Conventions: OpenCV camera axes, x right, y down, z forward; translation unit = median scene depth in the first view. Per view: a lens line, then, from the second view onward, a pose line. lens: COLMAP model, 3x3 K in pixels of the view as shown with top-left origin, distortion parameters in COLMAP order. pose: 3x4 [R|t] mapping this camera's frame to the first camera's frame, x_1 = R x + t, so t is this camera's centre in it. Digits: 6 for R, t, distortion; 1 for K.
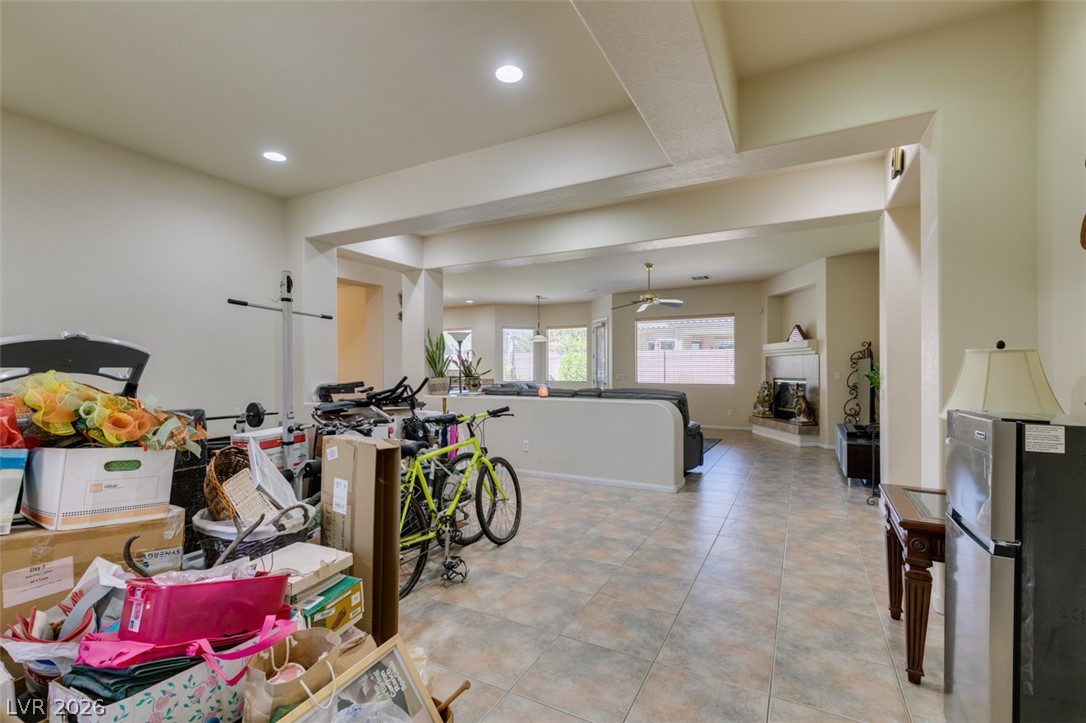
lens RADIAL K [[487.7, 0, 542.4], [0, 487.7, 363.6], [0, 0, 1]] dist [0.004788, -0.002091]
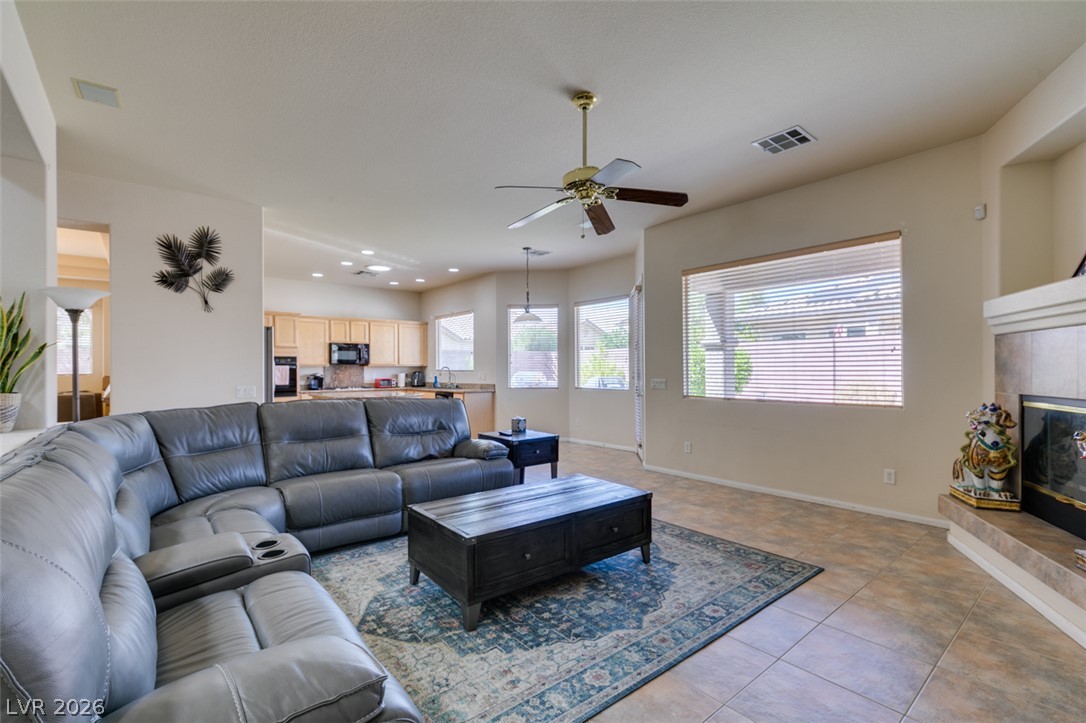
lens RADIAL K [[487.7, 0, 537.6], [0, 487.7, 363.4], [0, 0, 1]] dist [0.004788, -0.002091]
pose [[0.924971, 0.001082, -0.380036, 0.282857], [-0.003621, 0.999976, -0.005966, 0.010026], [0.380020, 0.006894, 0.924953, 0.538294]]
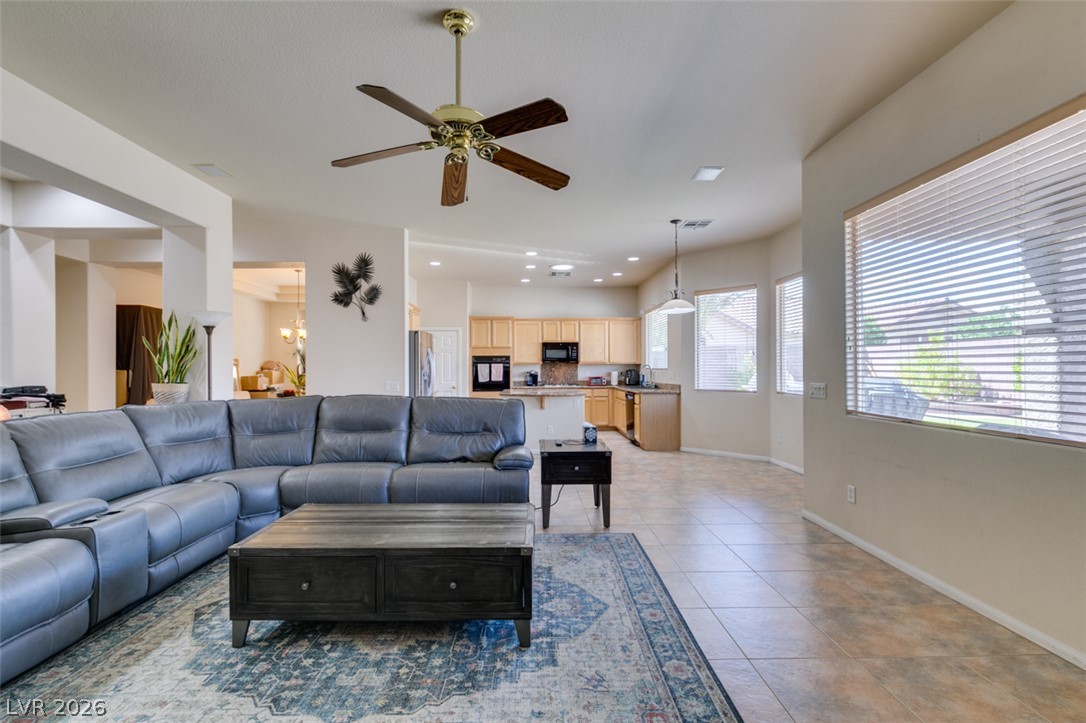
lens RADIAL K [[487.7, 0, 537.1], [0, 487.7, 360.0], [0, 0, 1]] dist [0.004788, -0.002091]
pose [[0.489312, -0.005708, -0.872090, 0.431124], [0.000374, 0.999980, -0.006336, 0.008953], [0.872109, 0.002774, 0.489304, 0.765140]]
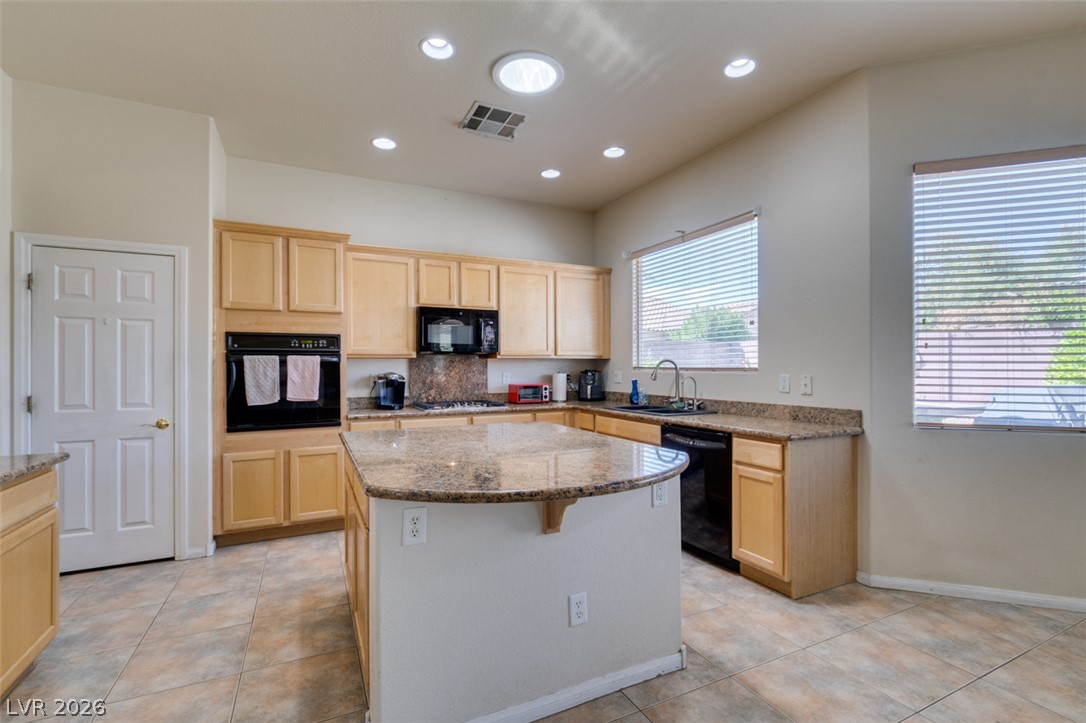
lens RADIAL K [[487.7, 0, 541.1], [0, 487.7, 367.1], [0, 0, 1]] dist [0.004788, -0.002091]
pose [[0.809780, 0.010591, -0.586639, -0.116759], [-0.004944, 0.999925, 0.011229, 0.014470], [0.586713, -0.006192, 0.809771, 0.987150]]
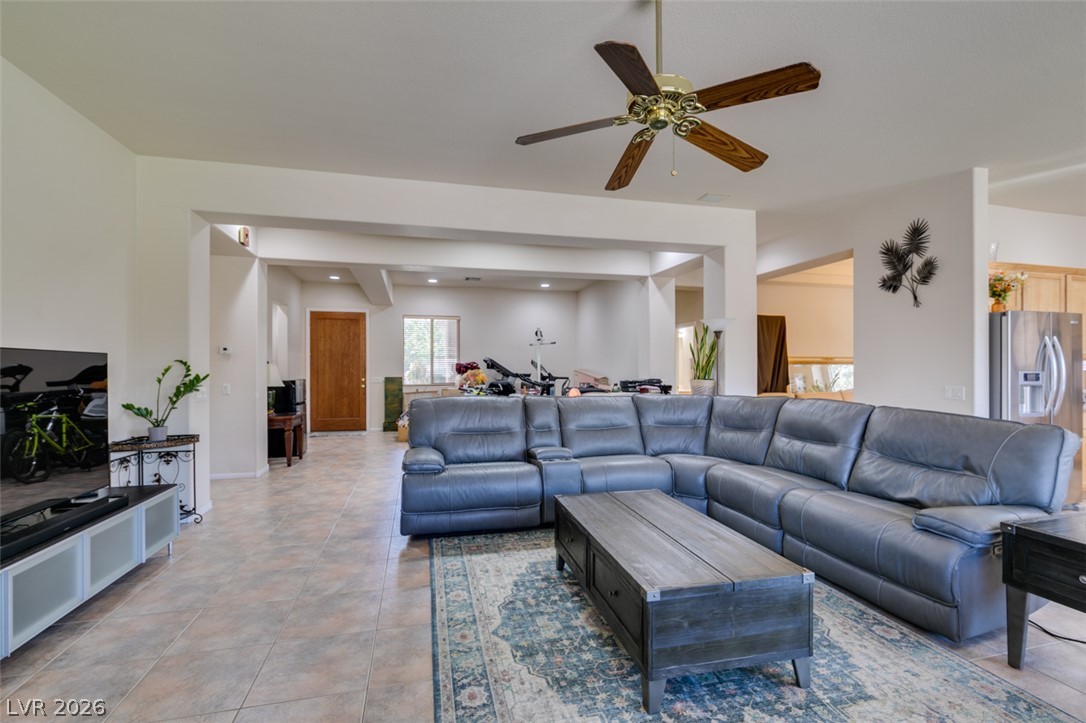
lens RADIAL K [[487.7, 0, 543.6], [0, 487.7, 364.4], [0, 0, 1]] dist [0.004788, -0.002091]
pose [[-0.735836, 0.006625, -0.677128, 0.382879], [0.009973, 0.999950, -0.001054, 0.008879], [0.677087, -0.007529, -0.735865, 0.987107]]
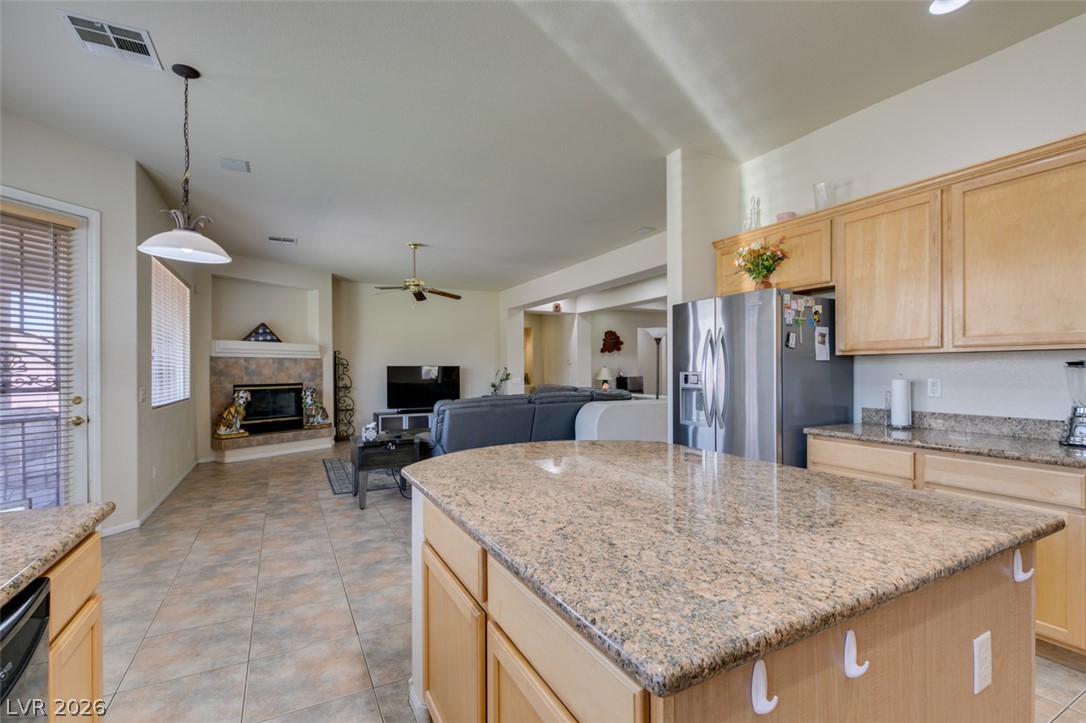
lens RADIAL K [[487.7, 0, 540.6], [0, 487.7, 371.4], [0, 0, 1]] dist [0.004788, -0.002091]
pose [[-0.831743, 0.015462, 0.554946, -0.346424], [0.014311, 0.999877, -0.006408, 0.019025], [-0.554977, 0.002612, -0.831862, 1.334451]]
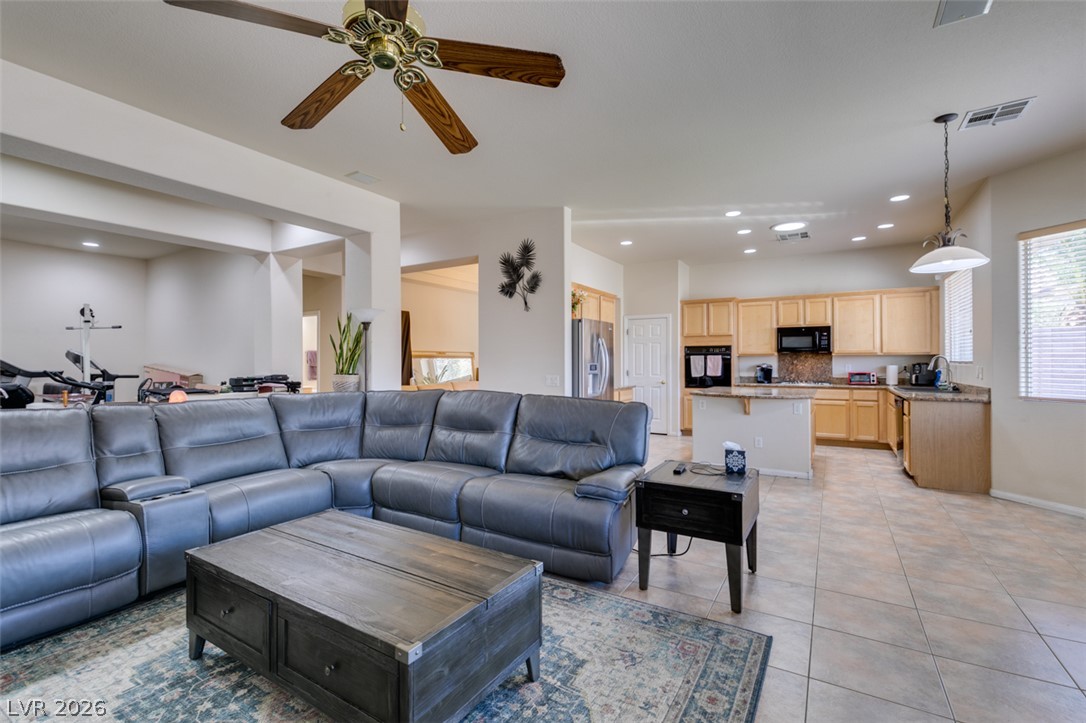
lens RADIAL K [[487.7, 0, 536.4], [0, 487.7, 357.1], [0, 0, 1]] dist [0.004788, -0.002091]
pose [[-0.050245, 0.004079, -0.998729, 0.369573], [0.005834, 0.999976, 0.003791, 0.008490], [0.998720, -0.005636, -0.050268, 0.921278]]
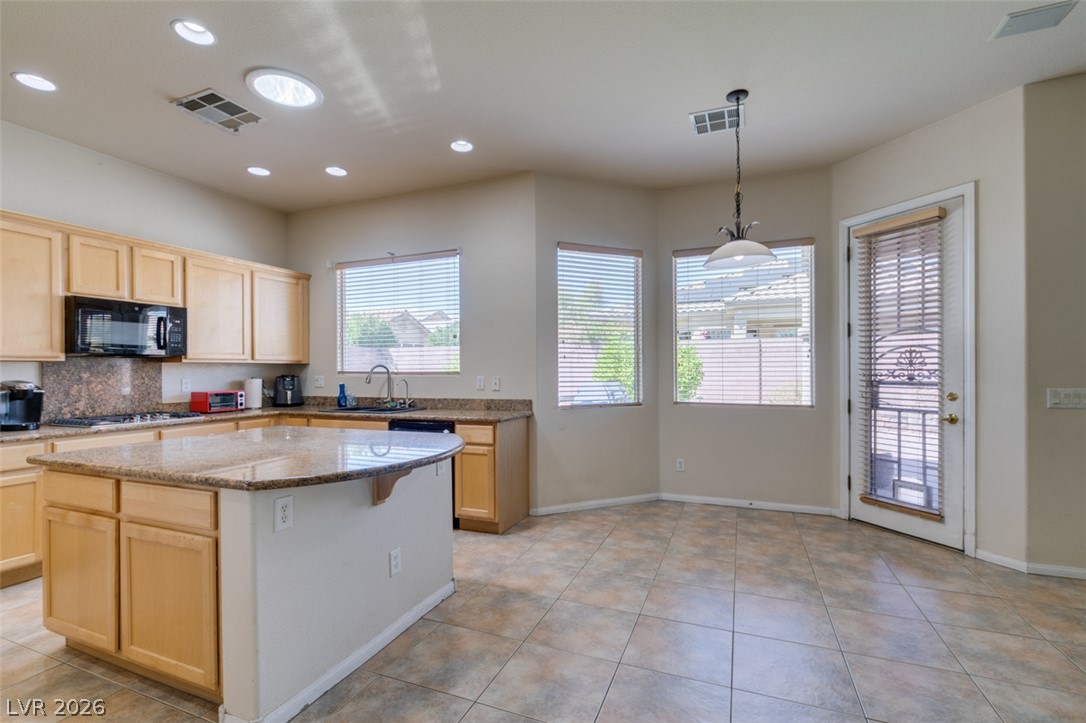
lens RADIAL K [[487.7, 0, 539.4], [0, 487.7, 368.9], [0, 0, 1]] dist [0.004788, -0.002091]
pose [[0.995047, 0.005199, 0.099273, -0.170674], [-0.005295, 0.999986, 0.000697, 0.014904], [-0.099268, -0.001219, 0.995060, 0.900019]]
